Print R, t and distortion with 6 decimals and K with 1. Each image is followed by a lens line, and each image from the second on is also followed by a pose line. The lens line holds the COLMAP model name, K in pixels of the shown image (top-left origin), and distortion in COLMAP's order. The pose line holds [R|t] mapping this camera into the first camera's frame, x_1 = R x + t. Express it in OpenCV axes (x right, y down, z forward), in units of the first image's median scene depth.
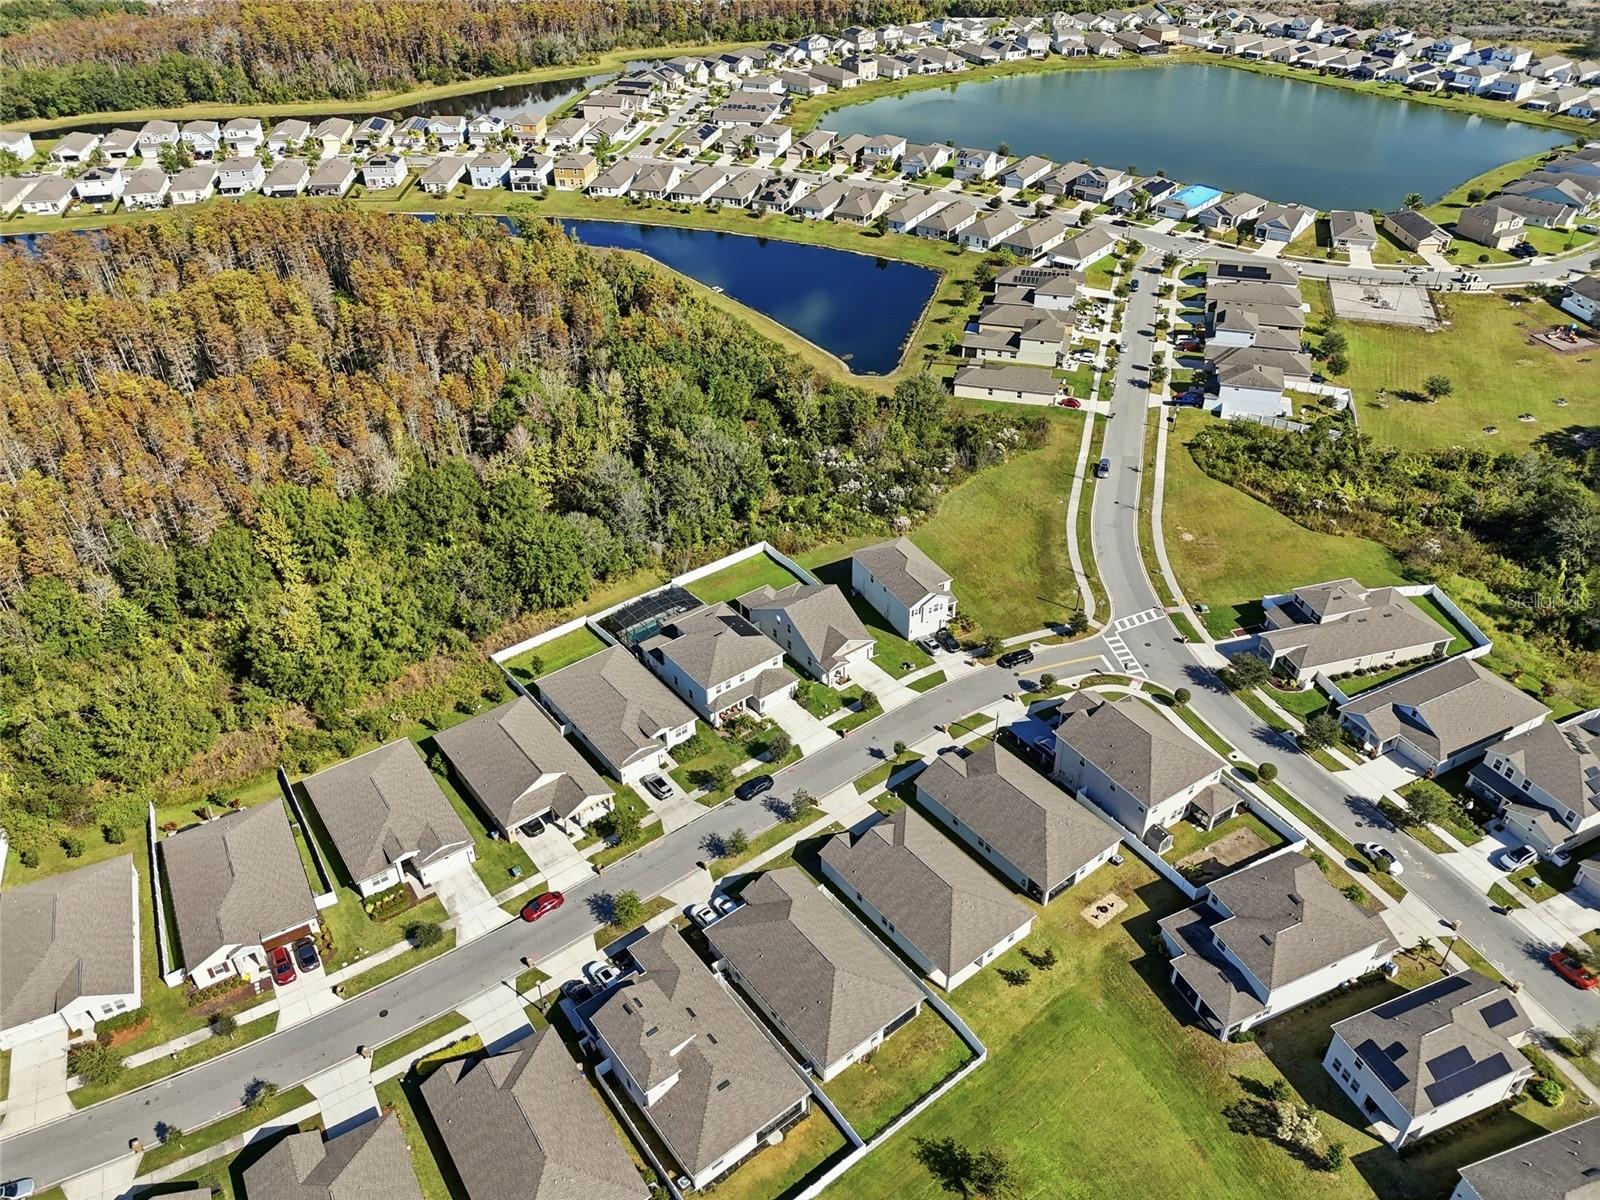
lens RADIAL K [[1166.2, 0, 800.0], [0, 1166.2, 600.0], [0, 0, 1]] dist [0.077246, -0.073438]
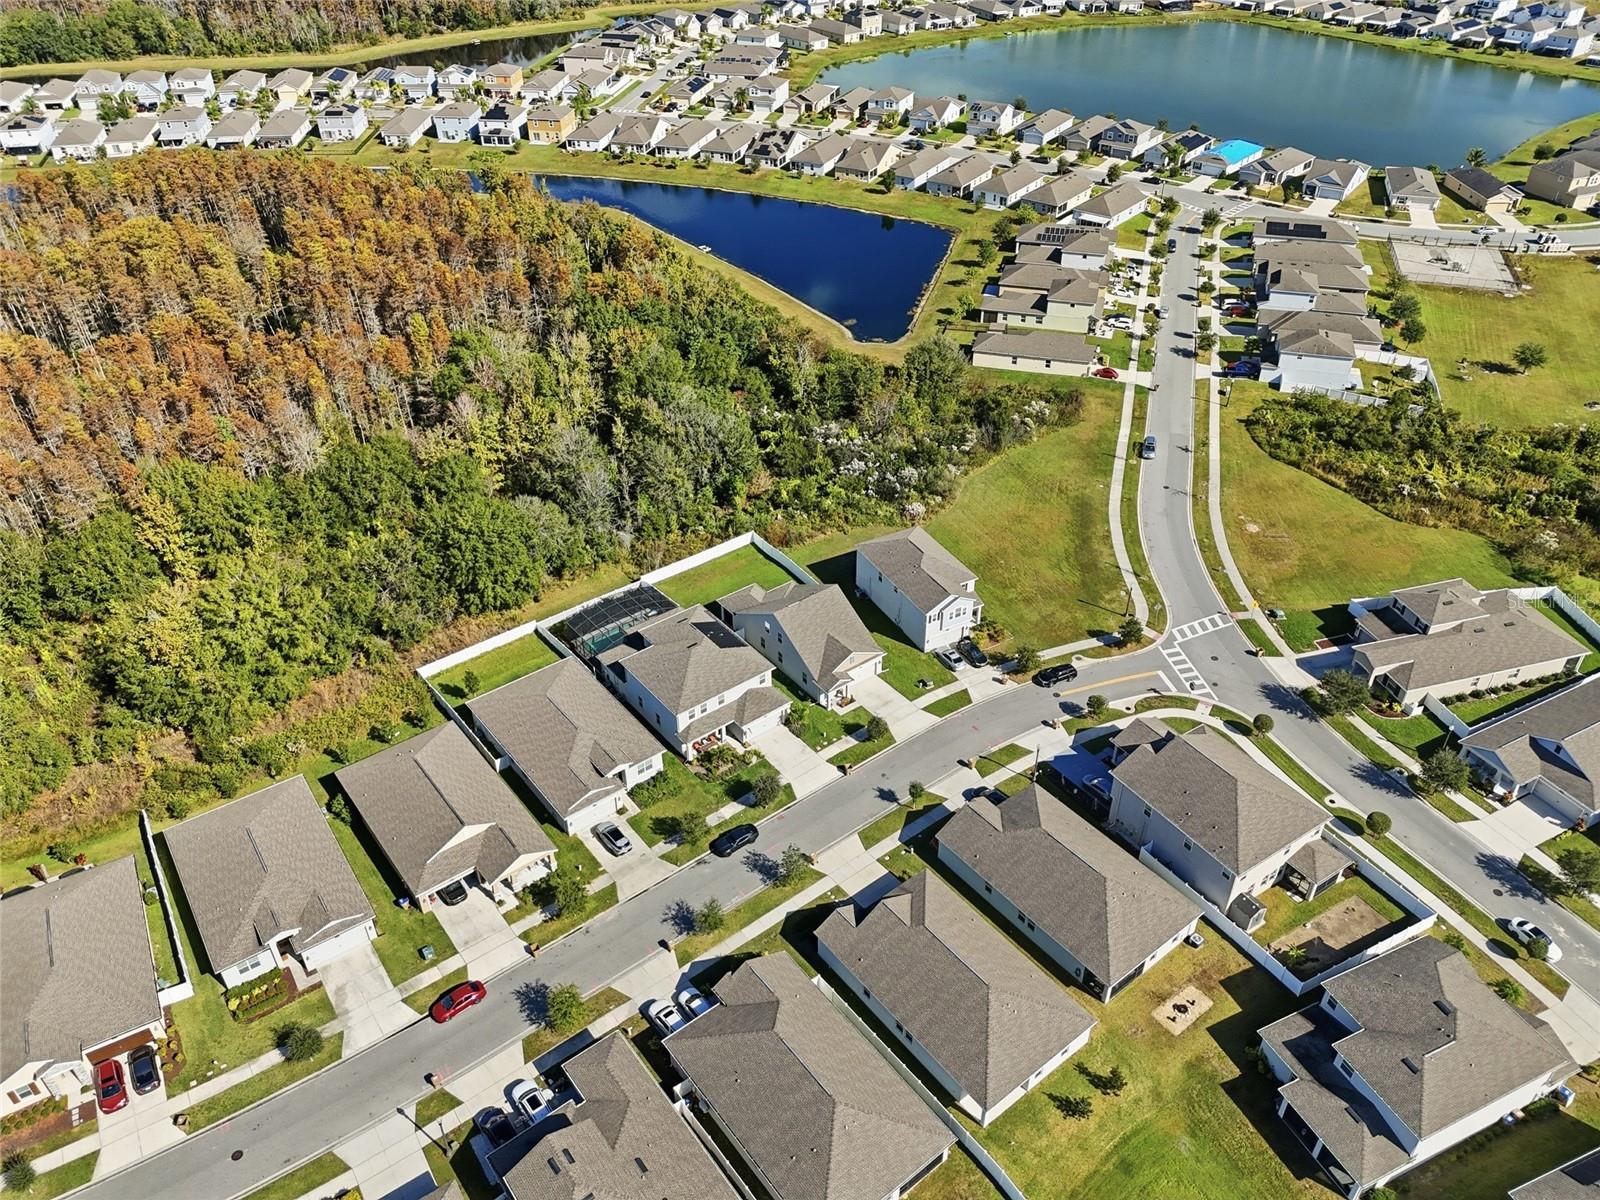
lens RADIAL K [[1166.2, 0, 800.0], [0, 1166.2, 600.0], [0, 0, 1]] dist [0.077246, -0.073438]
pose [[0.999992, 0.003673, 0.001445, 0.002824], [-0.003686, 0.999955, 0.008713, -0.007381], [-0.001413, -0.008718, 0.999961, 0.141069]]
